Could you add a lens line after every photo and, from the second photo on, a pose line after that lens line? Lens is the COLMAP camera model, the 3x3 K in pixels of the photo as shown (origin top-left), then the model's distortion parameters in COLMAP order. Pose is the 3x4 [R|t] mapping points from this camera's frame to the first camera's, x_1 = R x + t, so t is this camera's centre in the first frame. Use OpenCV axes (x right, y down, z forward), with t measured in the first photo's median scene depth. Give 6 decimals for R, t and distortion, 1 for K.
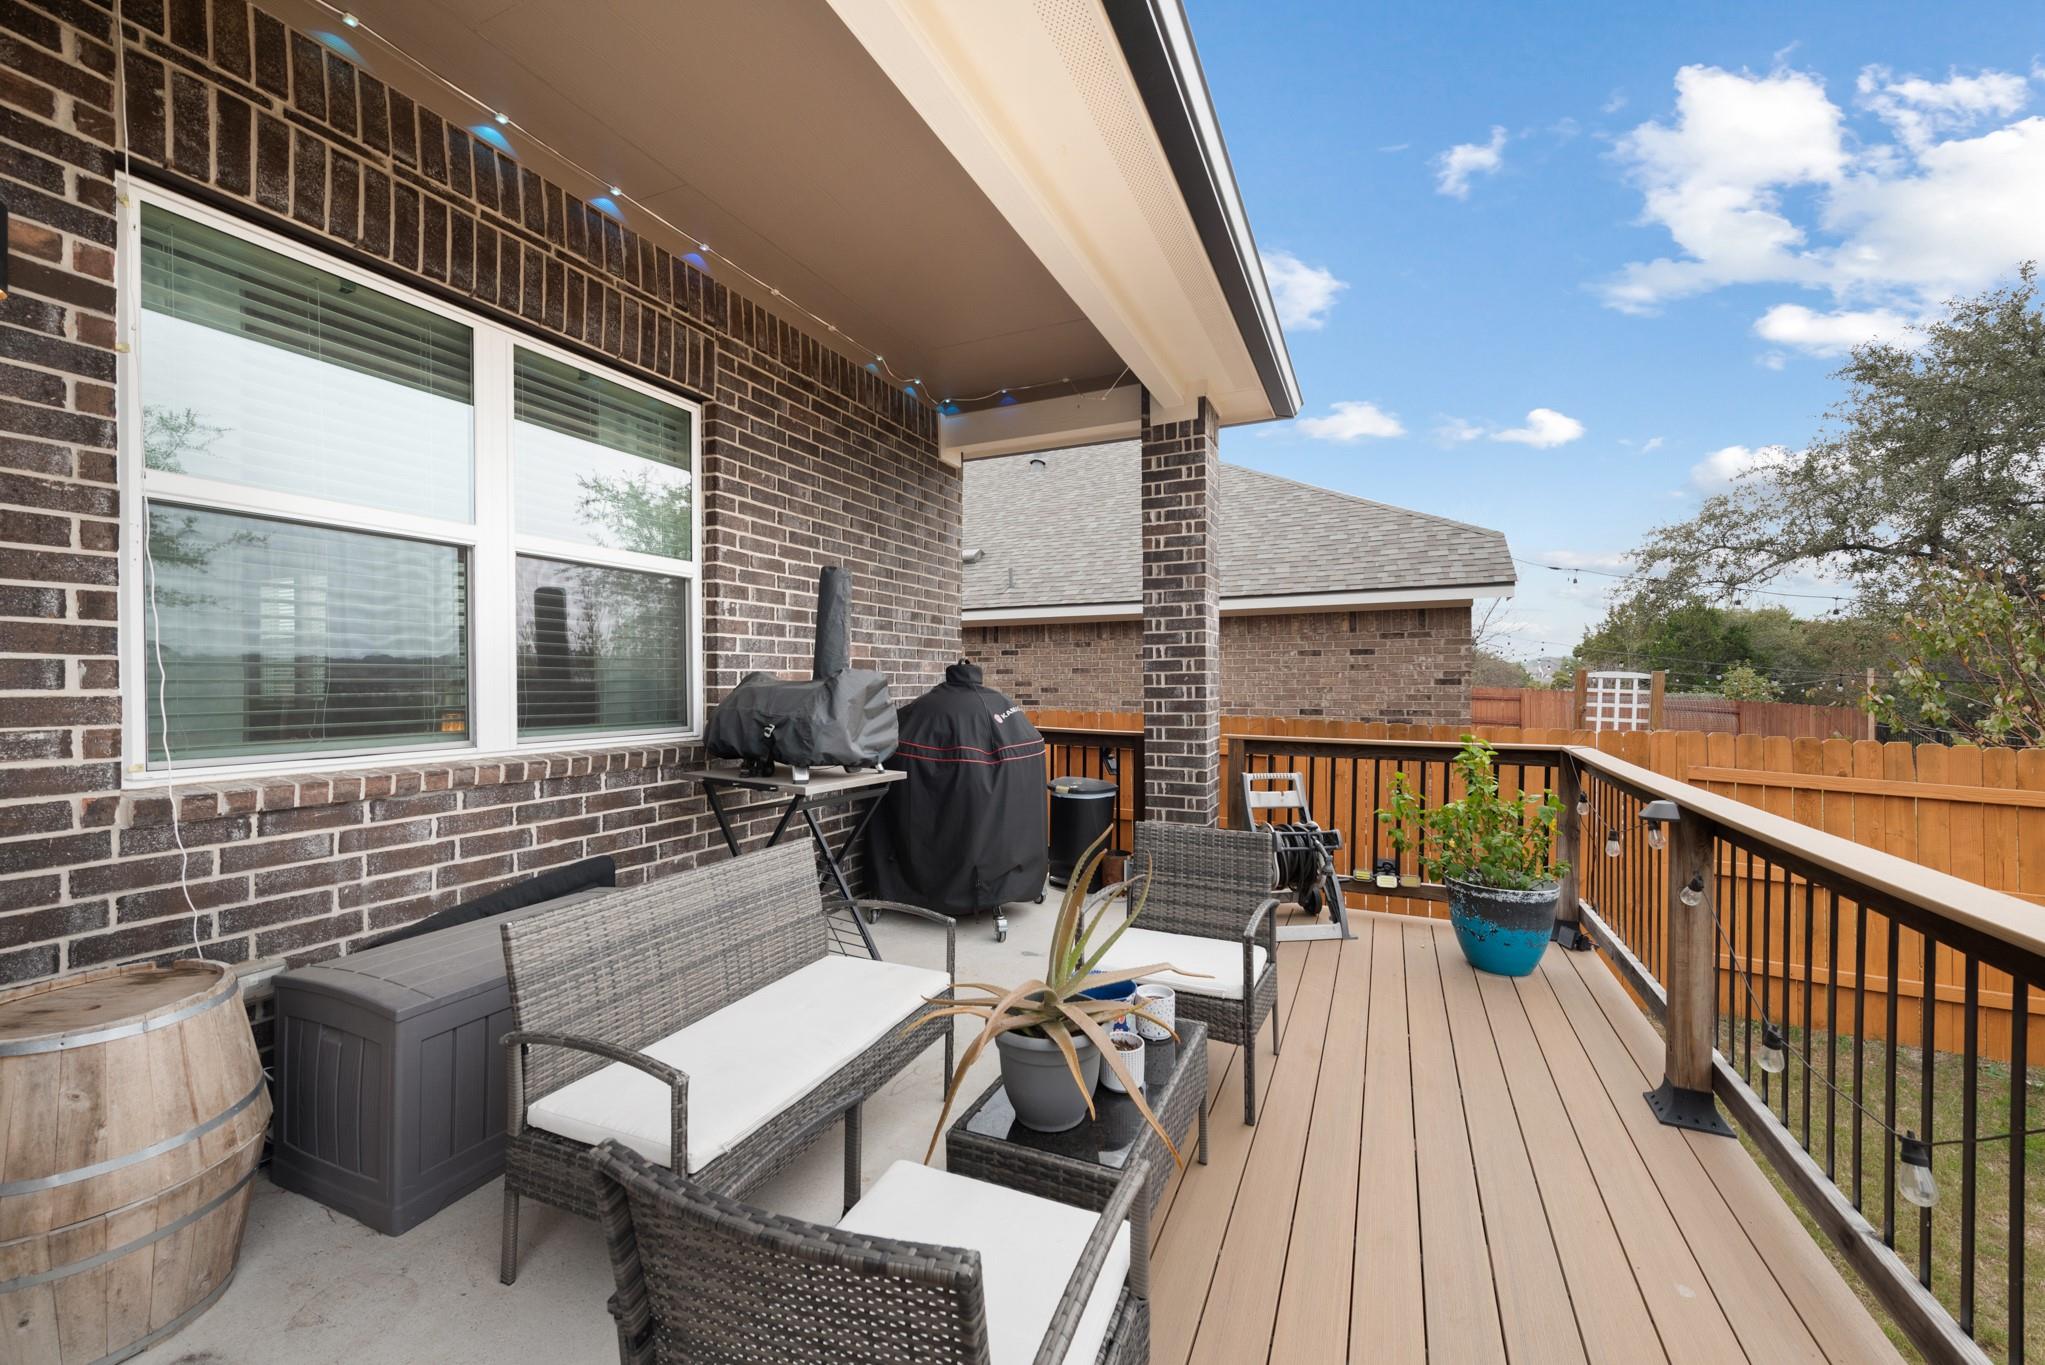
lens RADIAL K [[797.7, 0, 1034.5], [0, 797.7, 683.7], [0, 0, 1]] dist [0.011269, -0.000029]
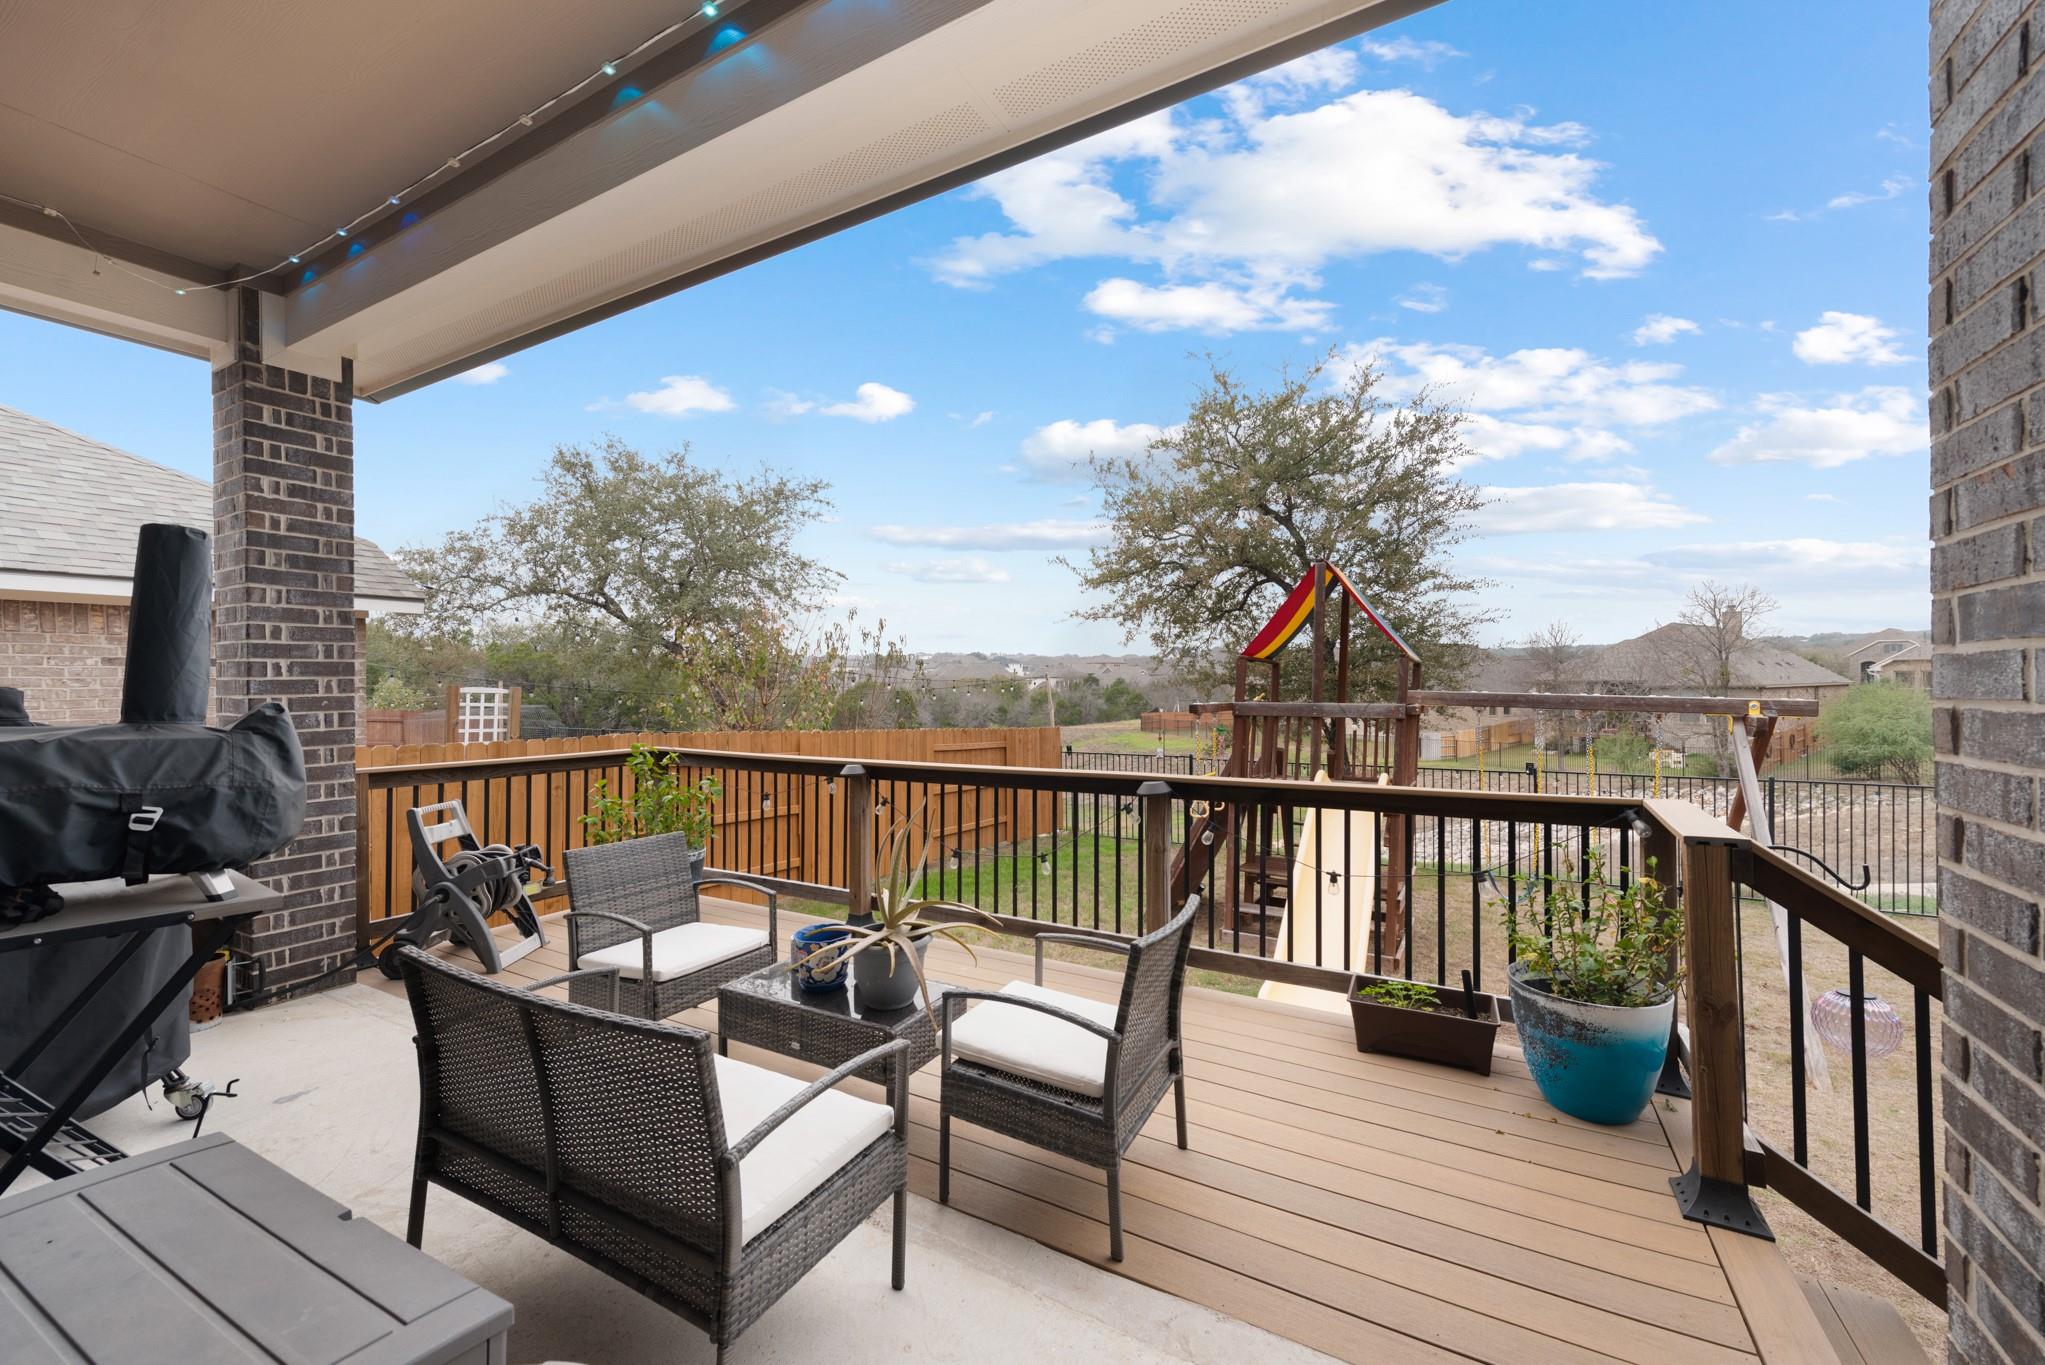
lens RADIAL K [[797.7, 0, 1035.9], [0, 797.7, 679.1], [0, 0, 1]] dist [0.011269, -0.000029]
pose [[0.090284, 0.007255, 0.995890, -0.535267], [0.009662, 0.999920, -0.008160, -0.016446], [-0.995869, 0.010359, 0.090206, 0.221659]]
